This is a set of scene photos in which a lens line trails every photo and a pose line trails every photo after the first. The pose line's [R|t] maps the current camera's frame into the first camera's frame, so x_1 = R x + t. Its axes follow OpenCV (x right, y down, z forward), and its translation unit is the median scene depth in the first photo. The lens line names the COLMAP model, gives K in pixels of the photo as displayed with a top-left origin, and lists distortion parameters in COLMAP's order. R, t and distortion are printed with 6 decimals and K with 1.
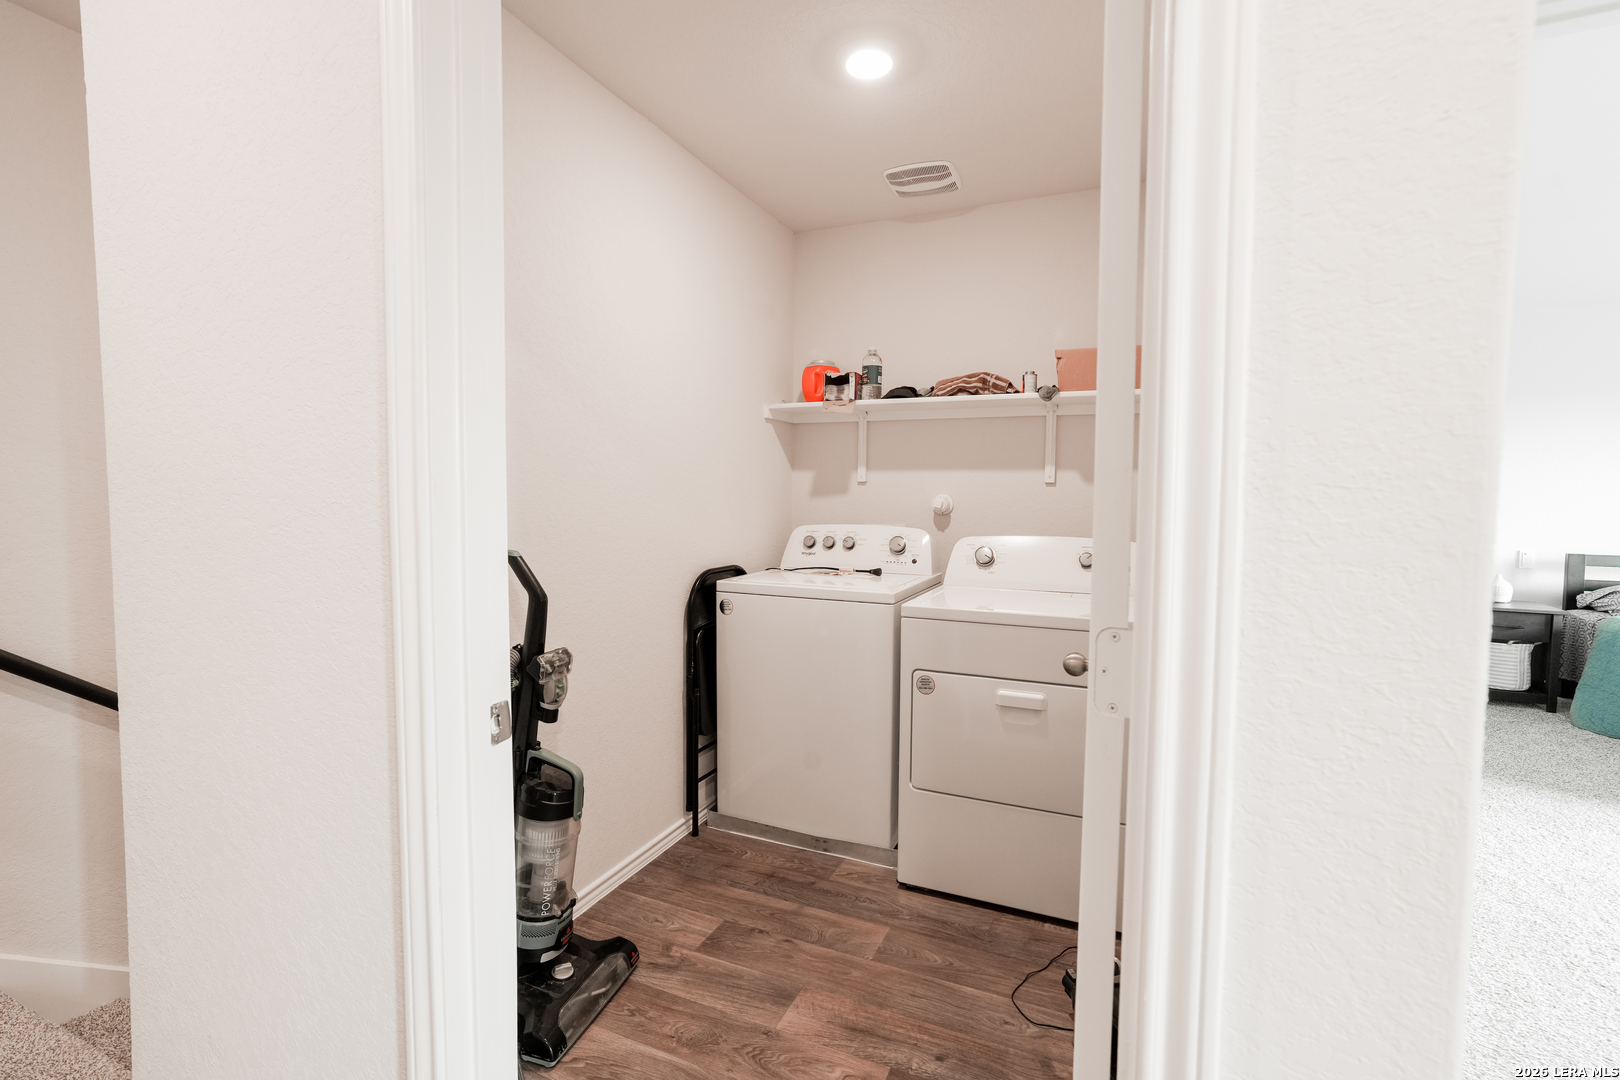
lens RADIAL K [[736.8, 0, 808.8], [0, 736.8, 537.1], [0, 0, 1]] dist [0.000672, 0.000129]
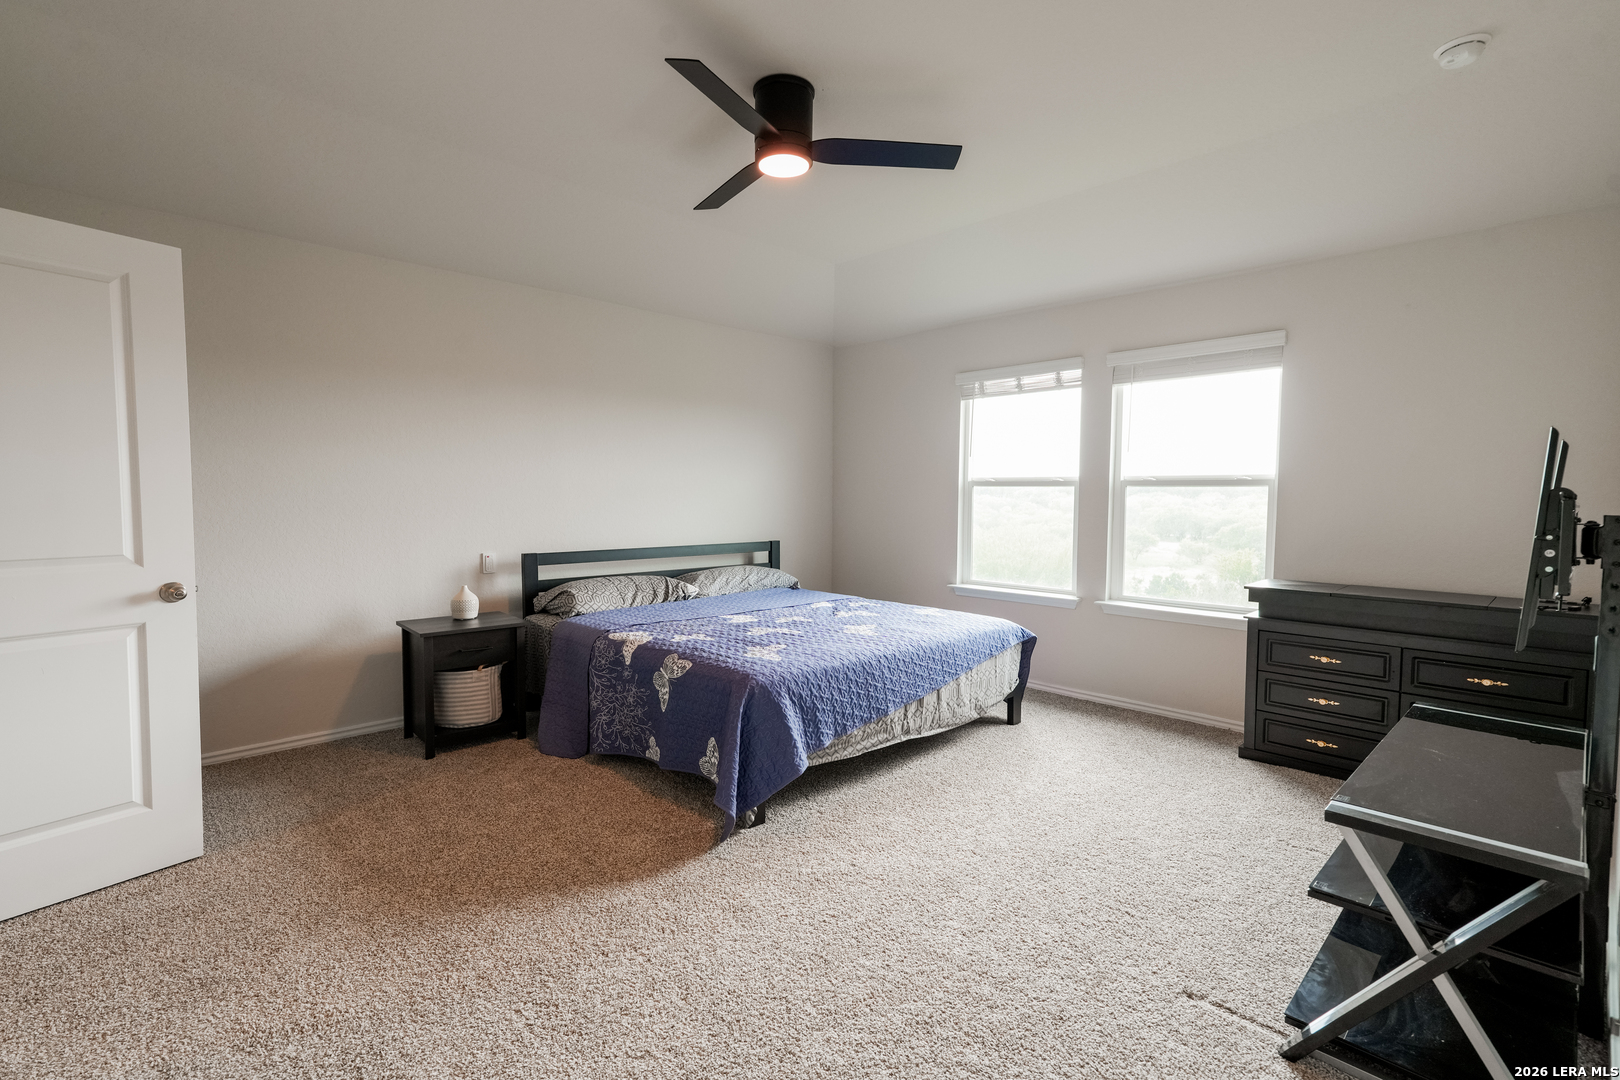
lens RADIAL K [[736.8, 0, 808.4], [0, 736.8, 536.3], [0, 0, 1]] dist [0.000672, 0.000129]
pose [[0.390152, -0.061328, 0.918706, 0.336603], [0.059463, 0.997375, 0.041327, -0.016766], [-0.918828, 0.038505, 0.392774, 0.322342]]
